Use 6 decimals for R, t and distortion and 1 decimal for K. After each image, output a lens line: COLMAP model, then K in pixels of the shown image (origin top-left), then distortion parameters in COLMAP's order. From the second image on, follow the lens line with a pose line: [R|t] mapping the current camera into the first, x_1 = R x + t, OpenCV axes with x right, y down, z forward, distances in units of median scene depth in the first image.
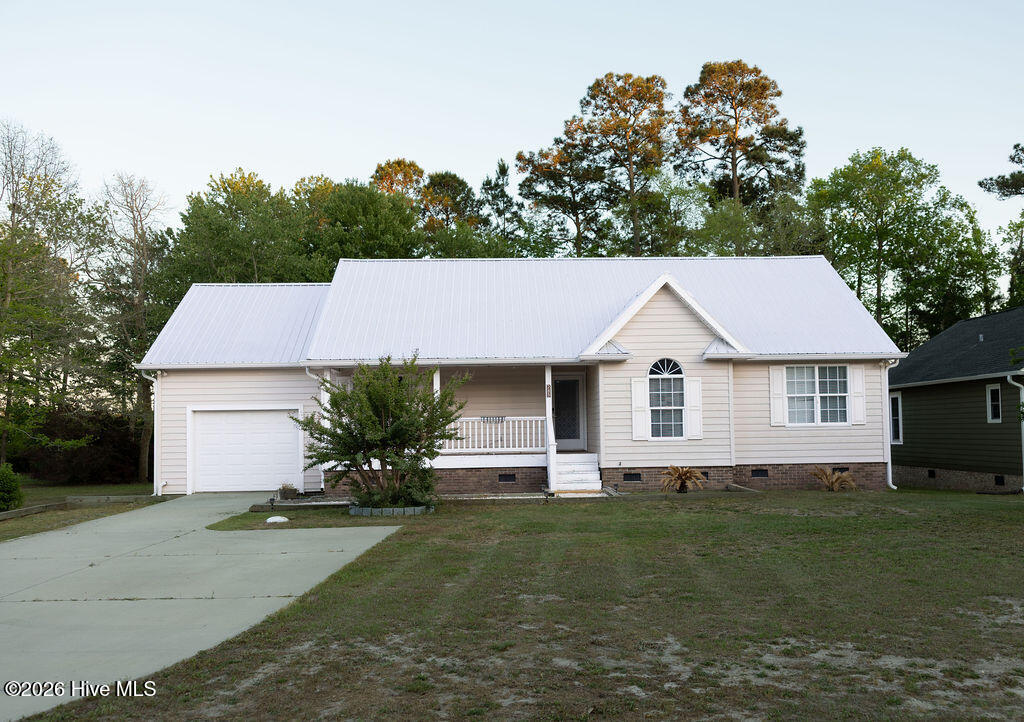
lens RADIAL K [[937.5, 0, 513.3], [0, 937.5, 396.9], [0, 0, 1]] dist [0.003720, 0.007108]
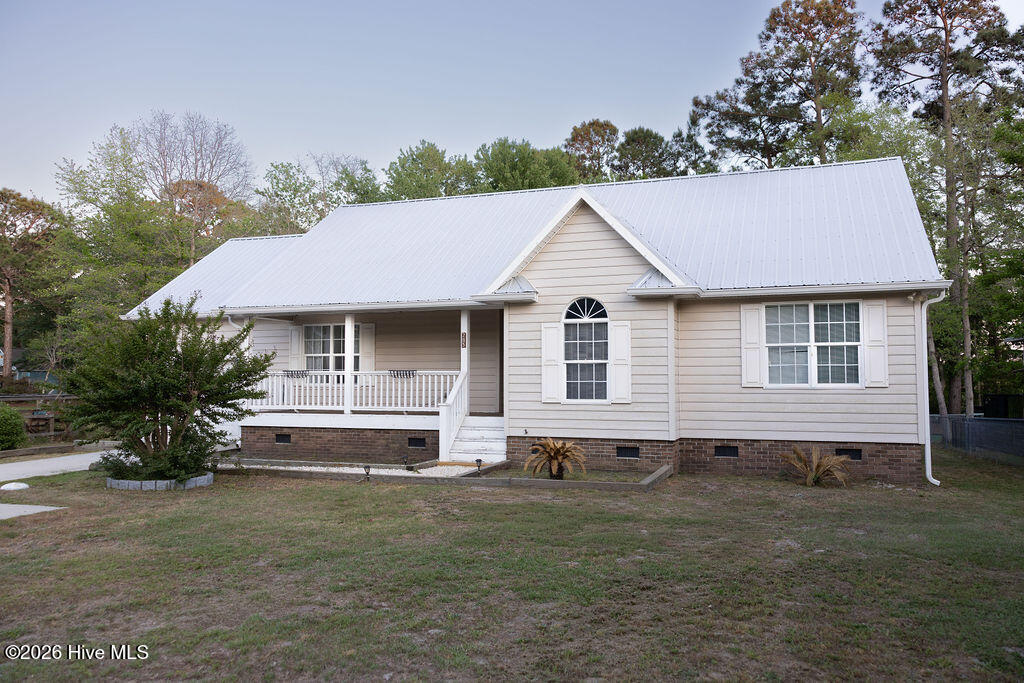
lens RADIAL K [[799.1, 0, 512.0], [0, 799.1, 341.5], [0, 0, 1]] dist [0.008781, -0.000634]
pose [[0.923349, -0.003371, -0.383948, 0.346437], [0.000939, 0.999978, -0.006521, -0.000490], [0.383962, 0.005661, 0.923332, 0.354962]]
